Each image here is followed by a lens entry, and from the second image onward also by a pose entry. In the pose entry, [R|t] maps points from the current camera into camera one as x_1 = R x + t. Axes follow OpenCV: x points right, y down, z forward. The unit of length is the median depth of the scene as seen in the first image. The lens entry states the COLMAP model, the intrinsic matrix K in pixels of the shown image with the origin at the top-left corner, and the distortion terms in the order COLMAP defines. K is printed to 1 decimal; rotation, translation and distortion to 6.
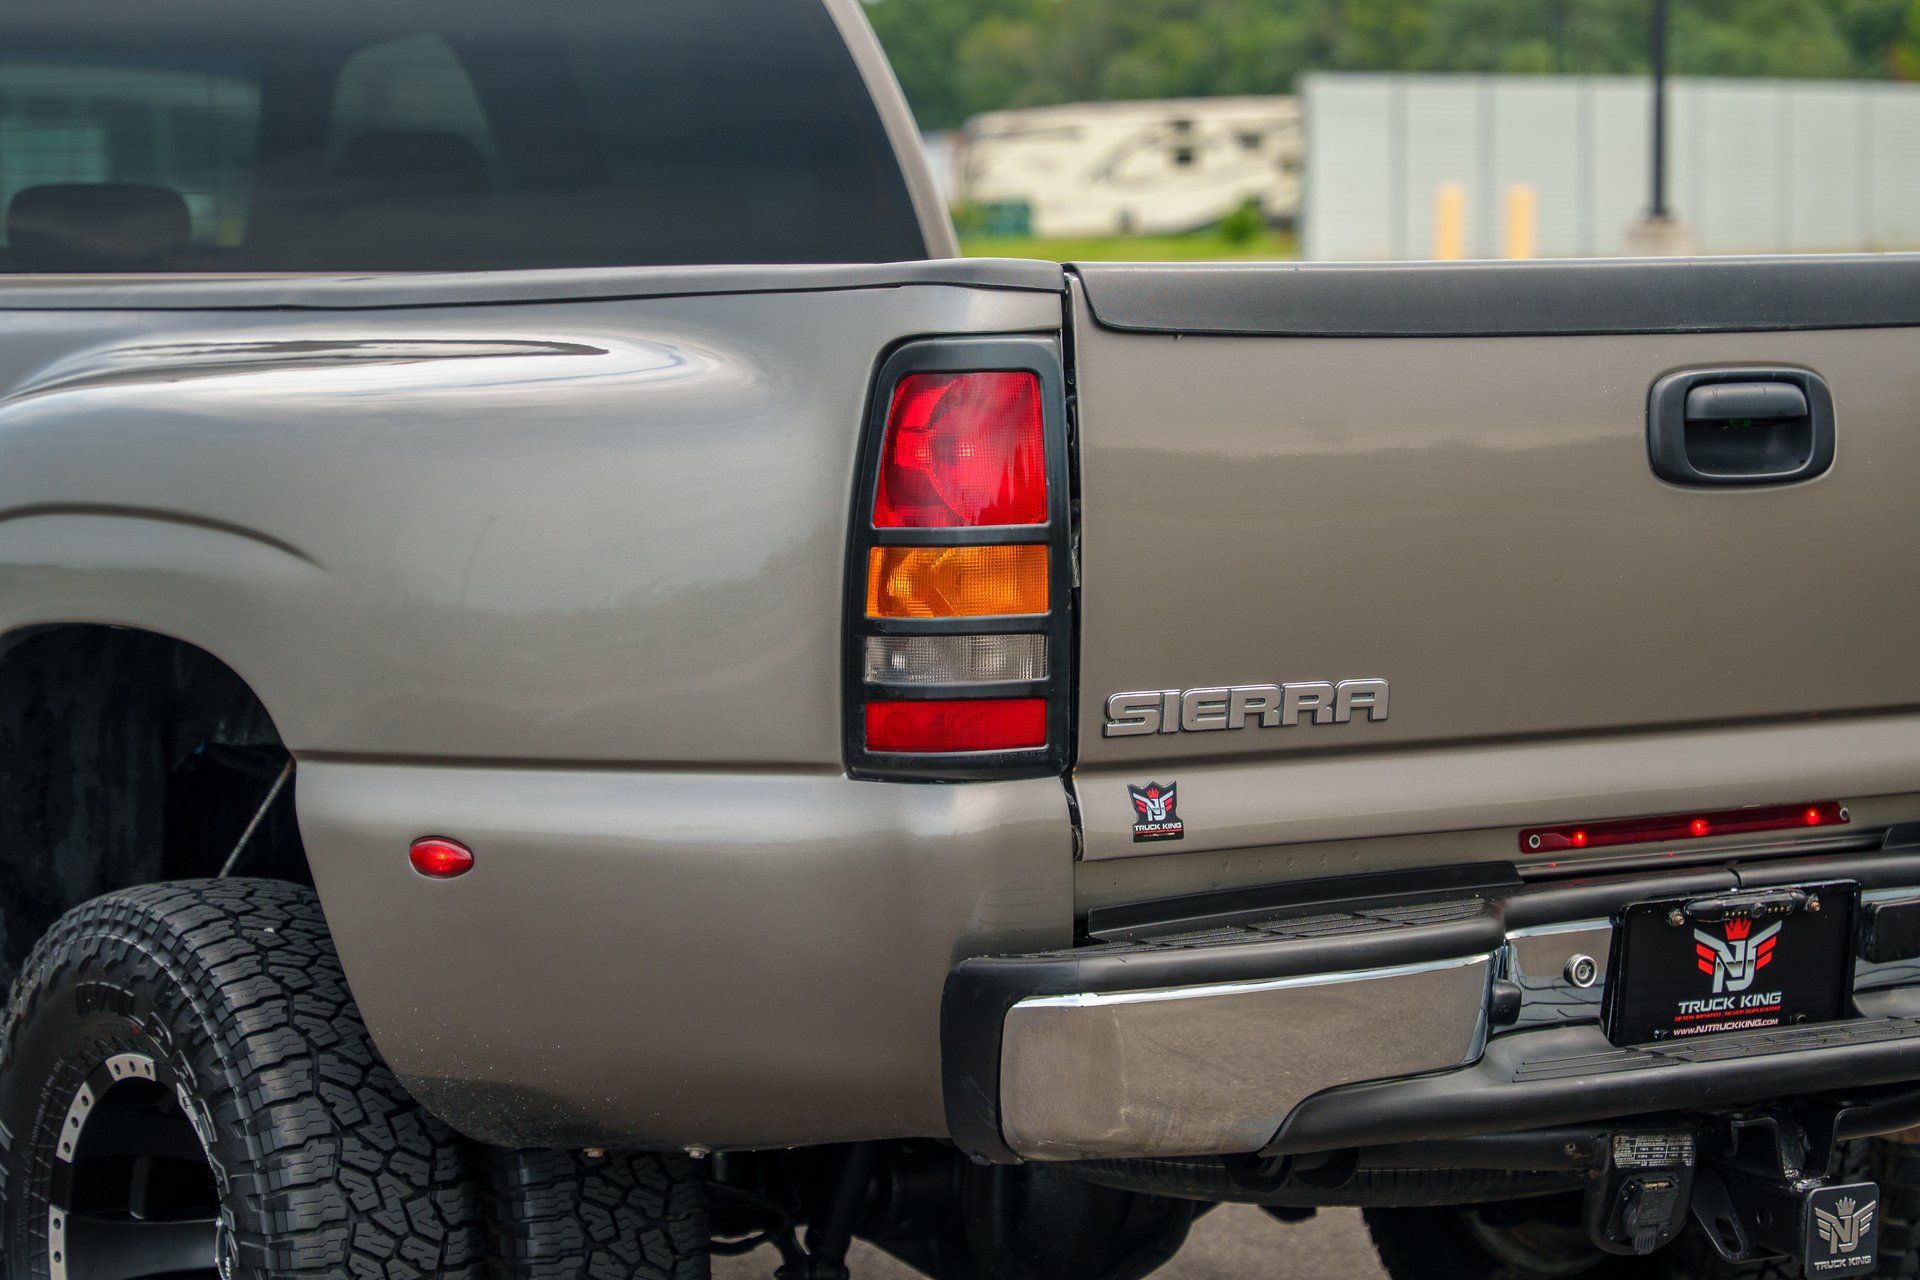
lens RADIAL K [[5482.7, 0, 960.0], [0, 5482.7, 640.0], [0, 0, 1]] dist [0.201728, 0.686997]
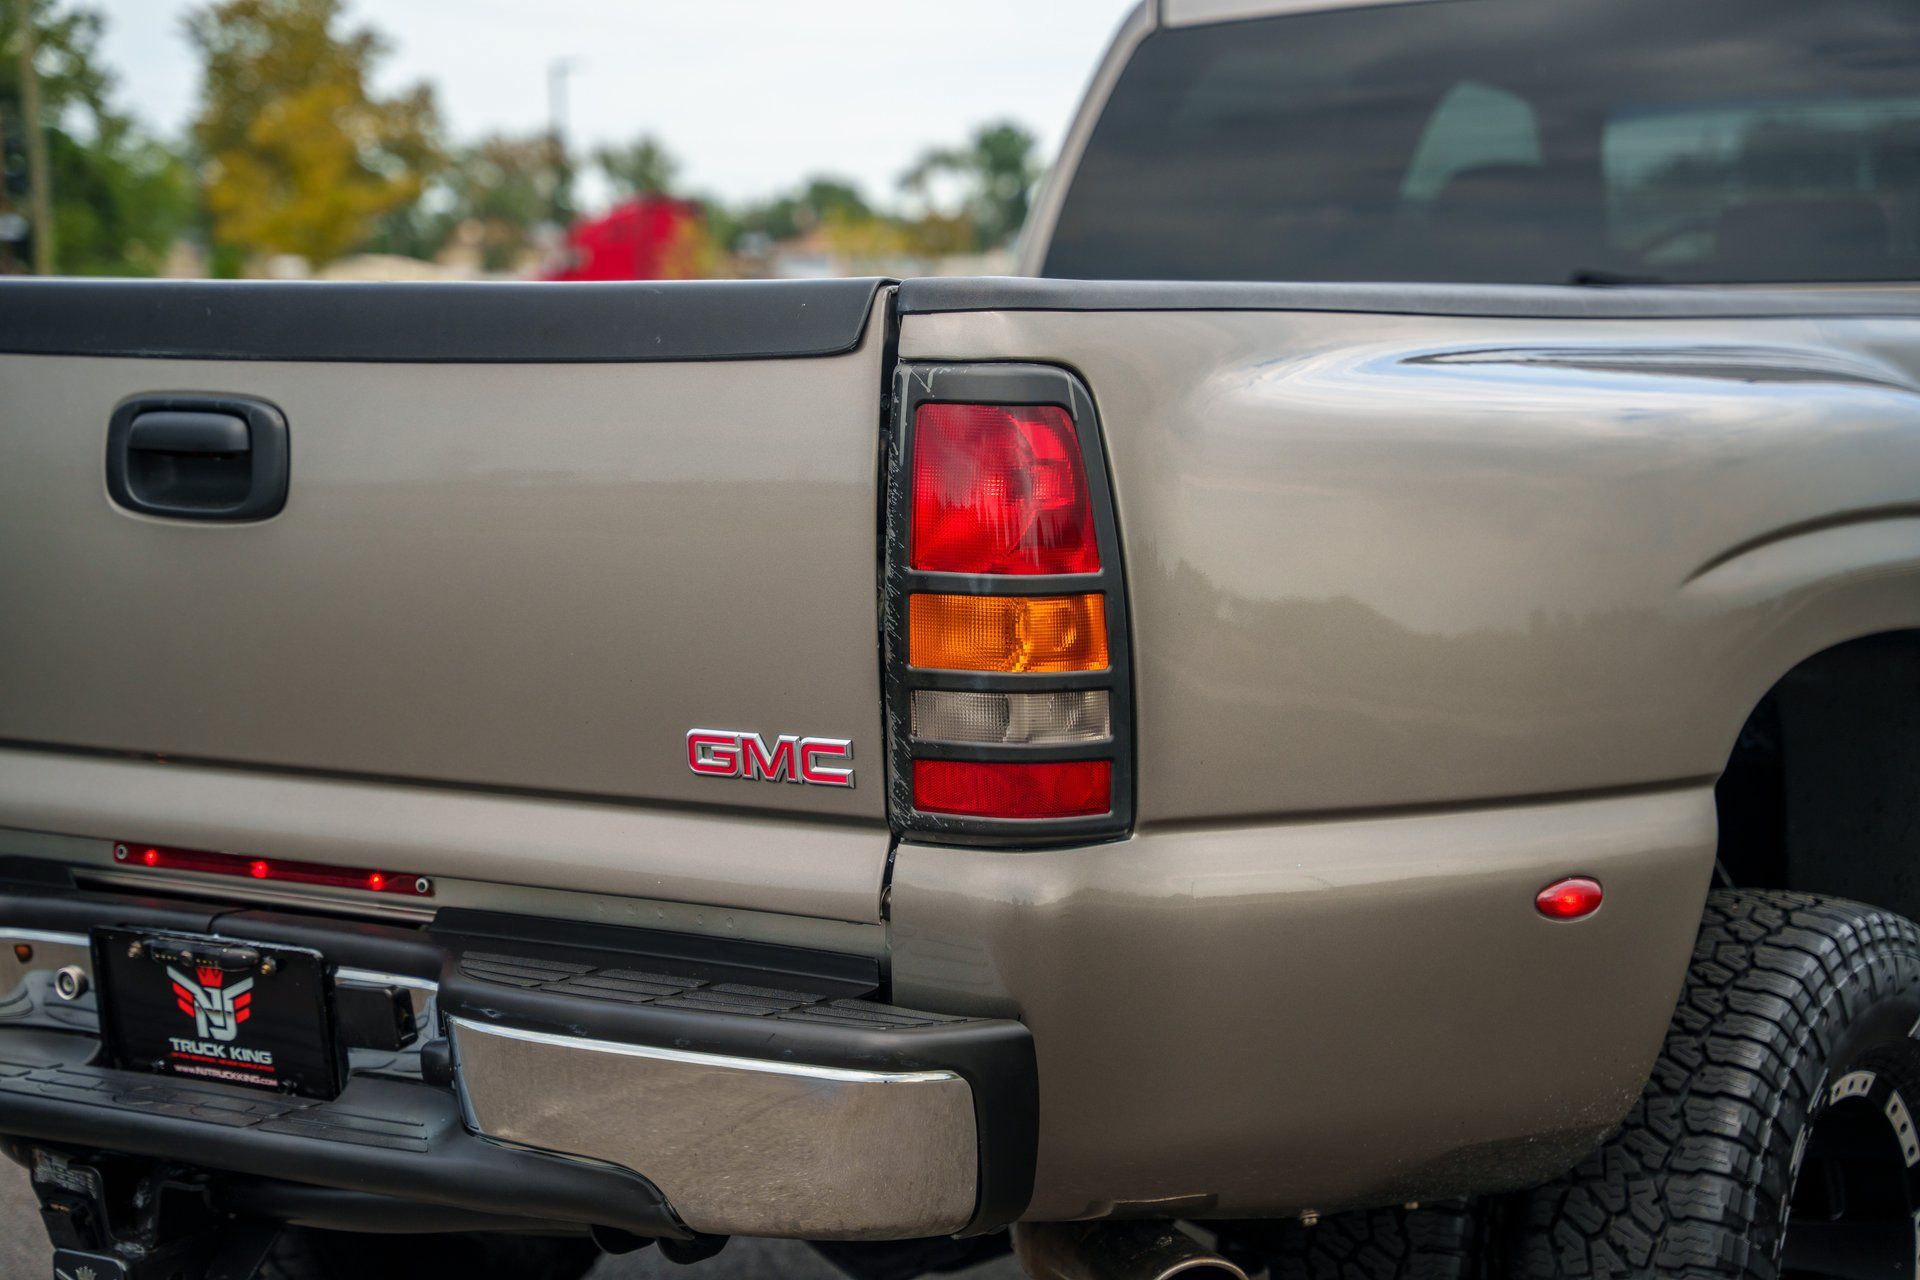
lens RADIAL K [[3568.9, 0, 960.0], [0, 3568.9, 640.0], [0, 0, 1]] dist [0.232029, 0.418878]
pose [[0.375760, 0.099210, -0.921391, 0.772864], [-0.068965, 0.994490, 0.078956, -0.065876], [0.924147, 0.033875, 0.380531, 0.879474]]
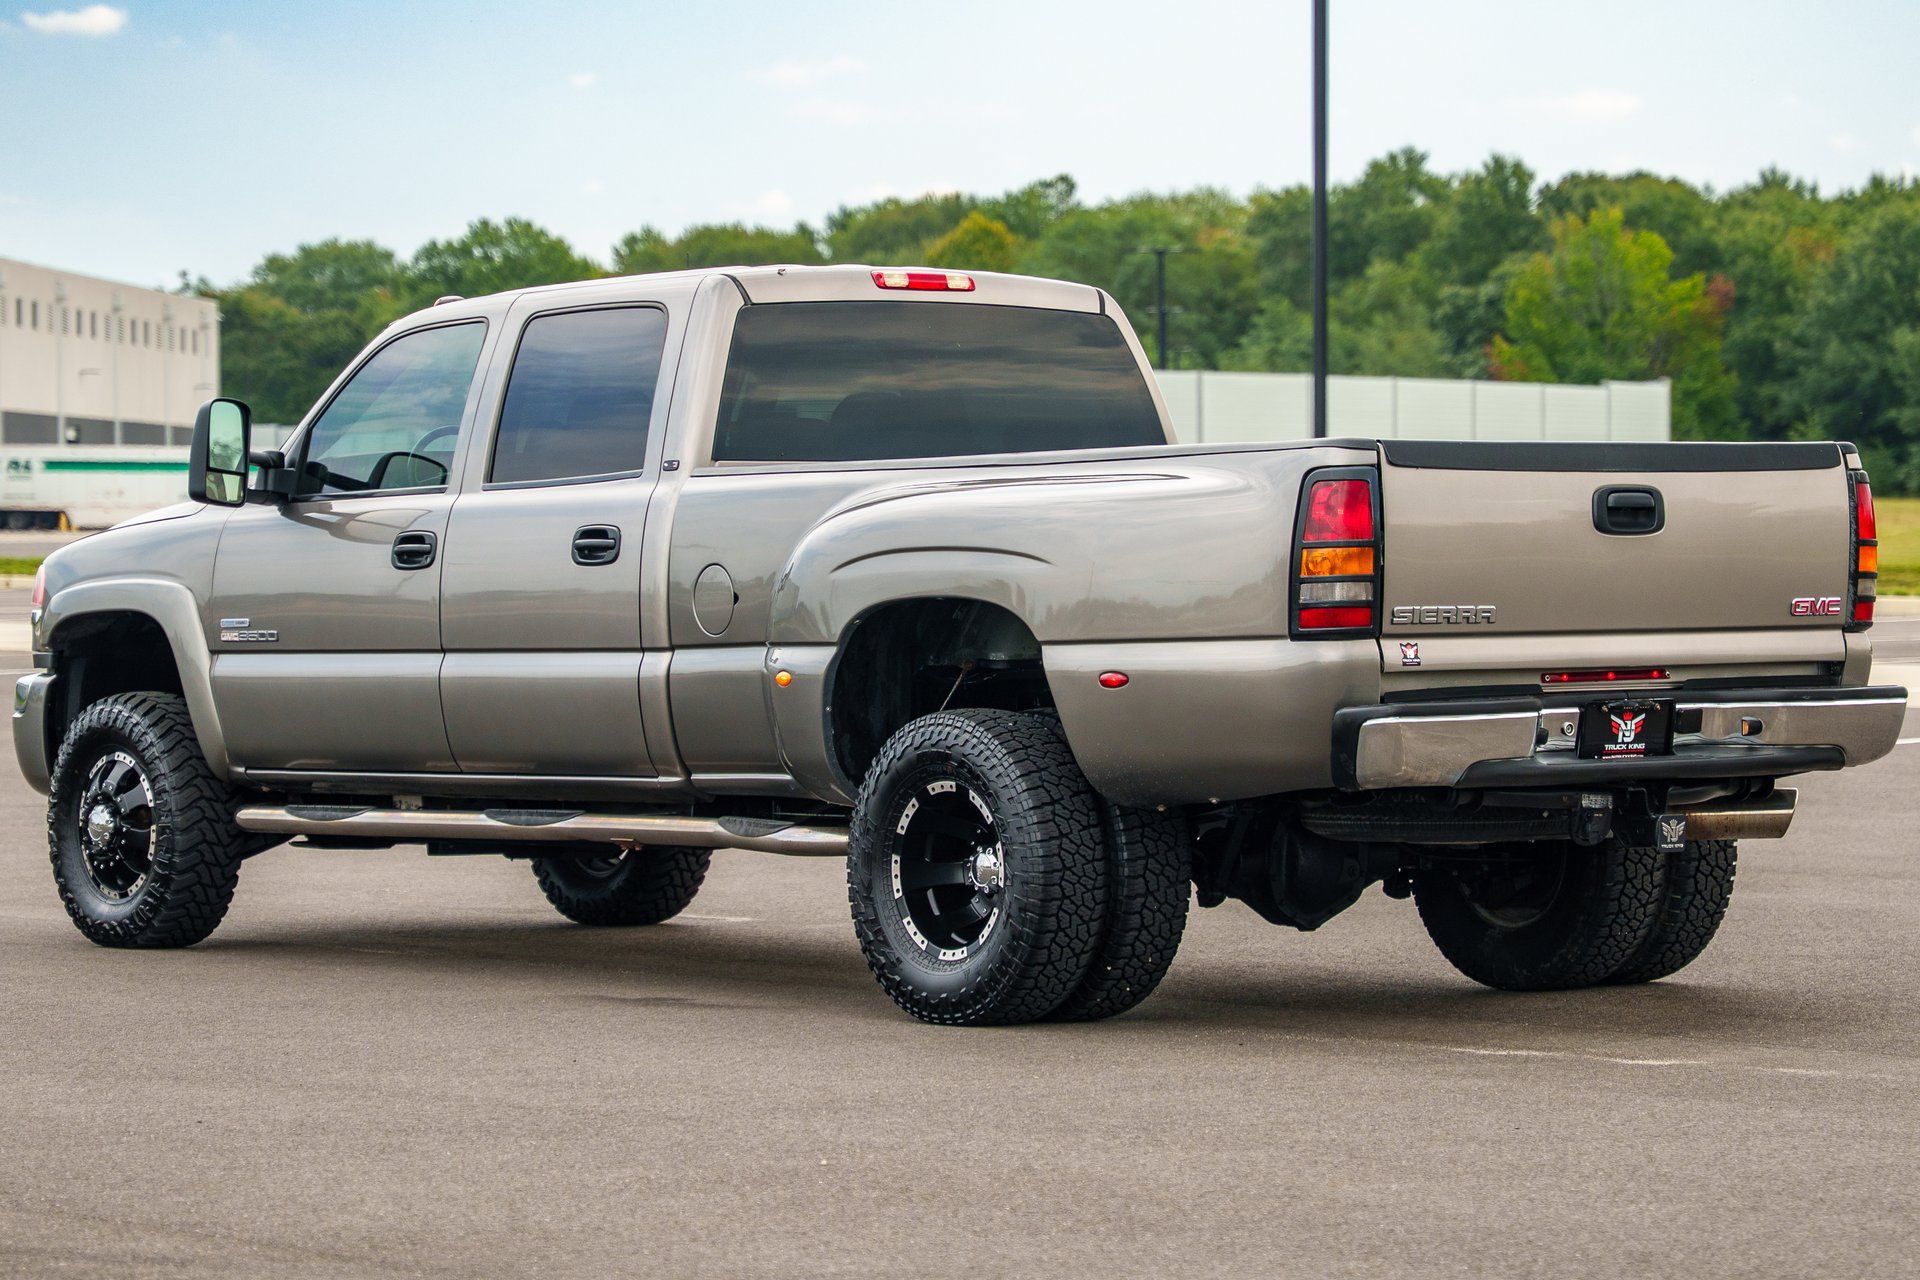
lens RADIAL K [[6112.1, 0, 960.0], [0, 6112.1, 640.0], [0, 0, 1]] dist [0.259773, 1.950166]
pose [[0.996376, 0.000988, 0.085048, -0.385532], [0.003982, 0.998294, -0.058247, 0.176342], [-0.084960, 0.058375, 0.994673, -1.682514]]
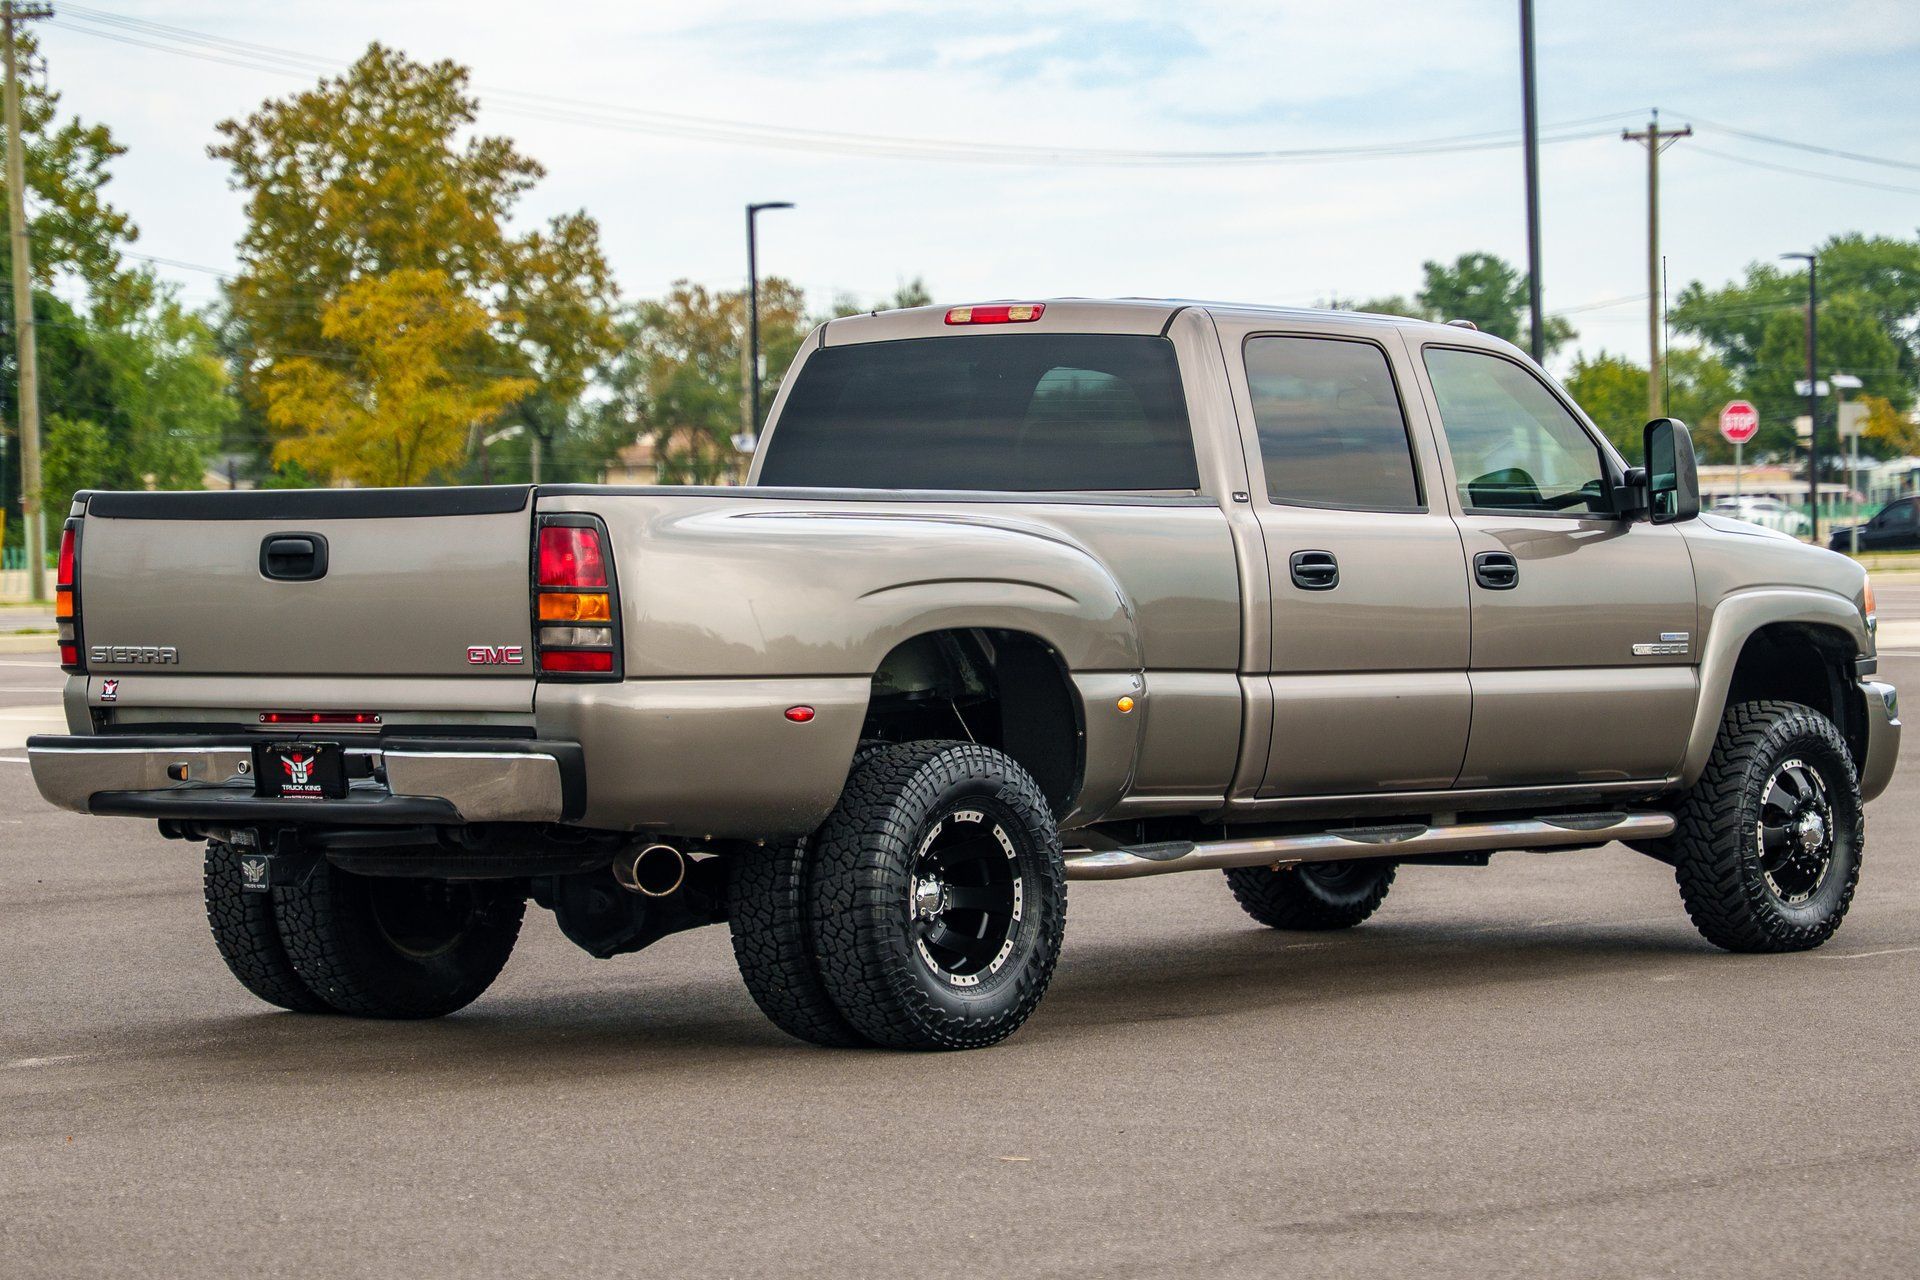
lens RADIAL K [[6033.1, 0, 960.0], [0, 6033.1, 640.0], [0, 0, 1]] dist [0.281049, -0.042002]
pose [[0.293940, 0.024323, -0.955514, 2.860727], [-0.062398, 0.998032, 0.006211, -0.036776], [0.953785, 0.057796, 0.294879, 0.474064]]
